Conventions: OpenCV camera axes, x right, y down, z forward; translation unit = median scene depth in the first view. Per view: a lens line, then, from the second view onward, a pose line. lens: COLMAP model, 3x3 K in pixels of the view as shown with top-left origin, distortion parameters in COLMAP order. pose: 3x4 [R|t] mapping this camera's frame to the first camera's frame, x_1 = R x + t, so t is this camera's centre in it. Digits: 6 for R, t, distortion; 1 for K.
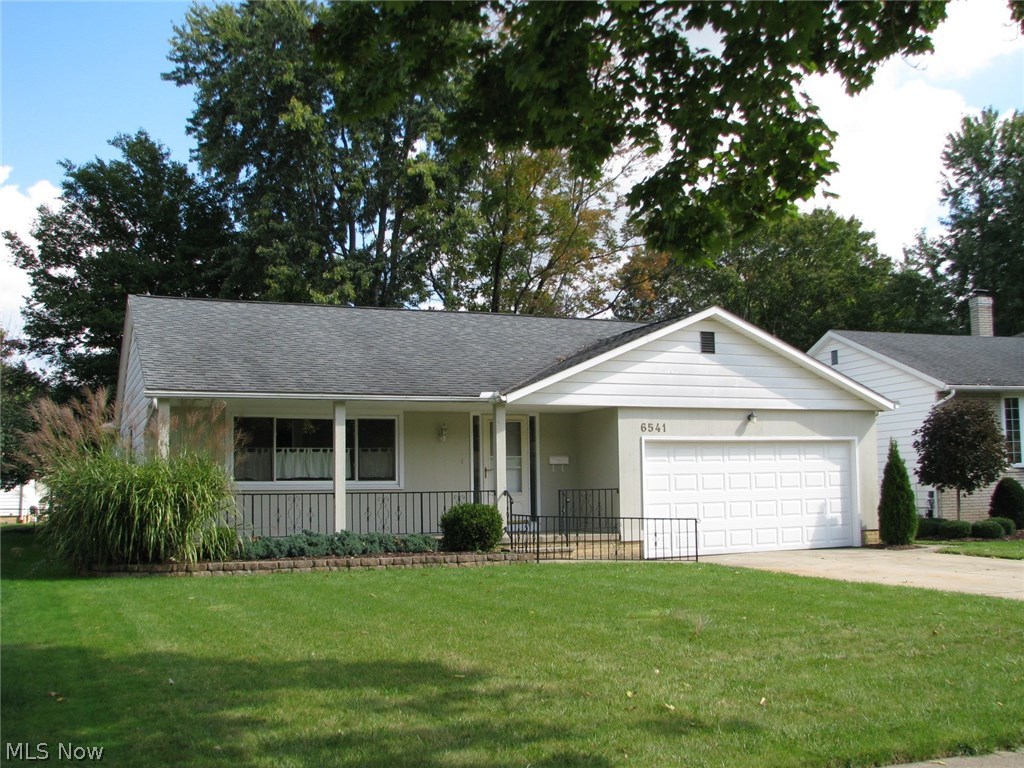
lens RADIAL K [[1089.5, 0, 512.0], [0, 1089.5, 384.0], [0, 0, 1]] dist [-0.139492, -0.003582]
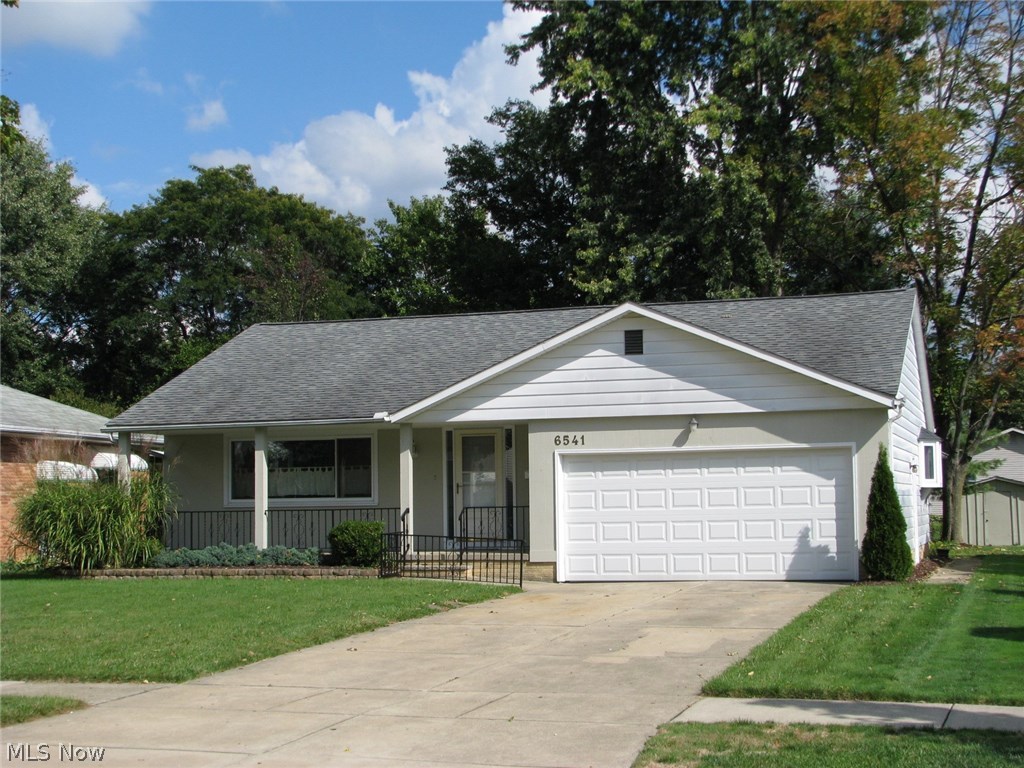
lens RADIAL K [[1559.4, 0, 527.0], [0, 1559.4, 386.1], [0, 0, 1]] dist [-0.004569, 0.168880]
pose [[0.771000, -0.043579, -0.635342, 0.954569], [0.065420, 0.997798, 0.010947, -0.023135], [0.633466, -0.050004, 0.772153, -0.046553]]
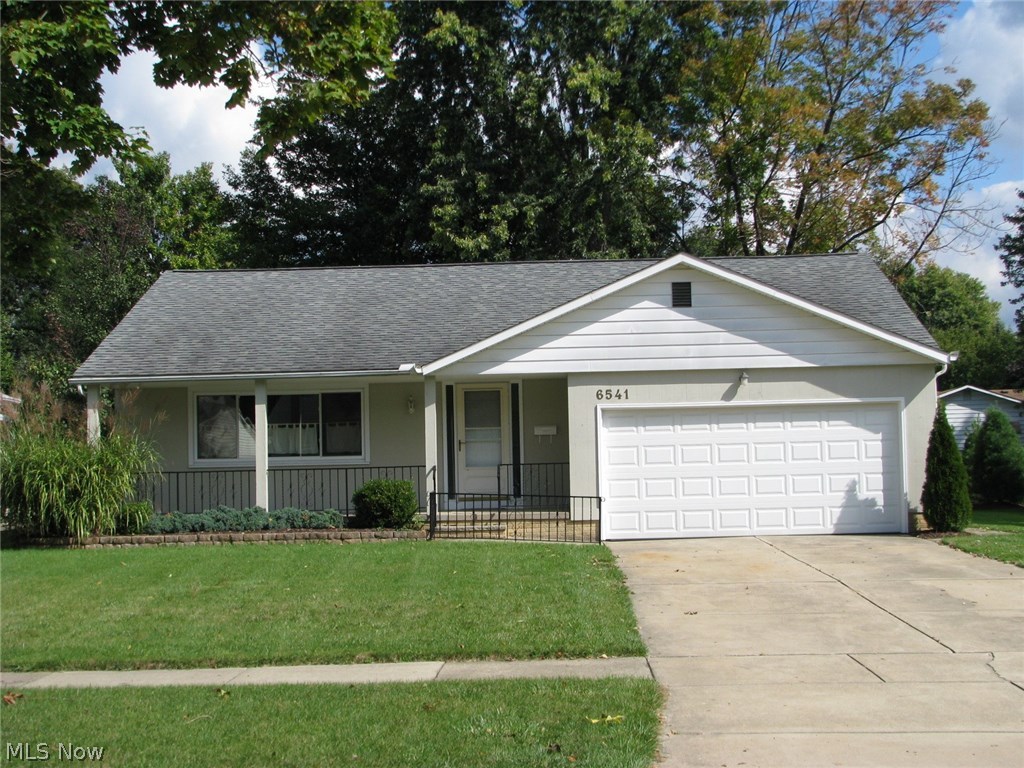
lens RADIAL K [[1503.6, 0, 512.0], [0, 1503.6, 384.0], [0, 0, 1]] dist [-0.014666, 0.012071]
pose [[0.911697, -0.026047, -0.410036, 0.567284], [0.048259, 0.997869, 0.043913, -0.027215], [0.408019, -0.059823, 0.911011, -0.164186]]
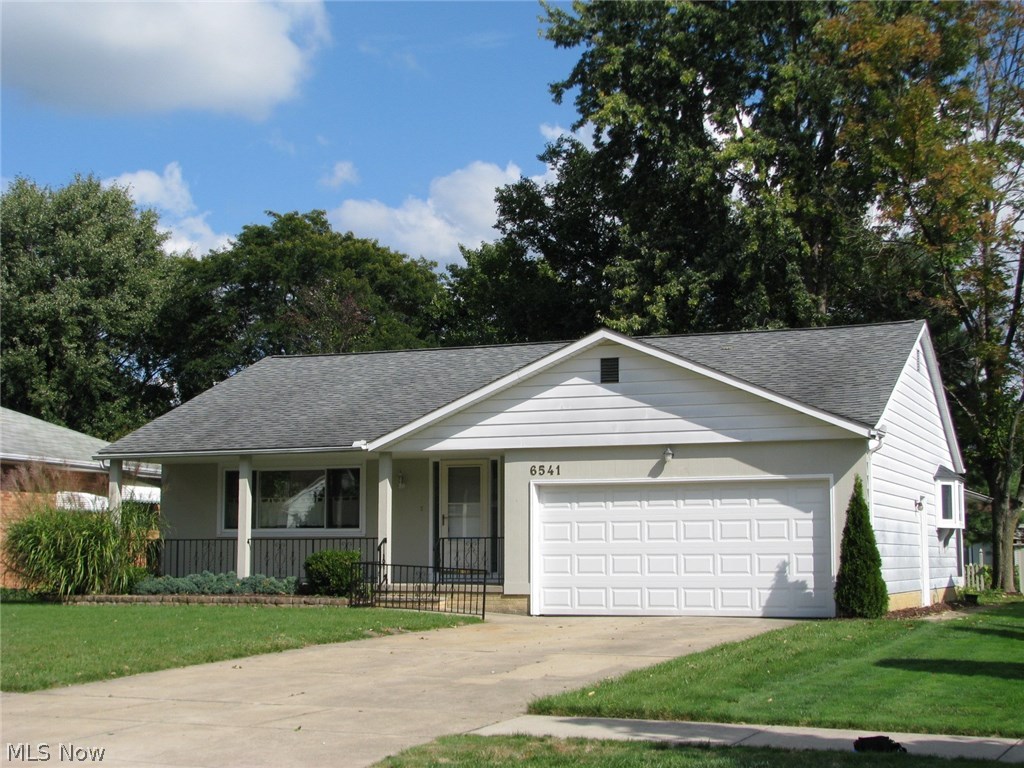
lens RADIAL K [[1558.9, 0, 510.0], [0, 1558.9, 405.4], [0, 0, 1]] dist [-0.002286, 0.037780]
pose [[0.713627, -0.052353, -0.698567, 1.026836], [0.057694, 0.998208, -0.015872, 0.004914], [0.698146, -0.028977, 0.715369, 0.051981]]
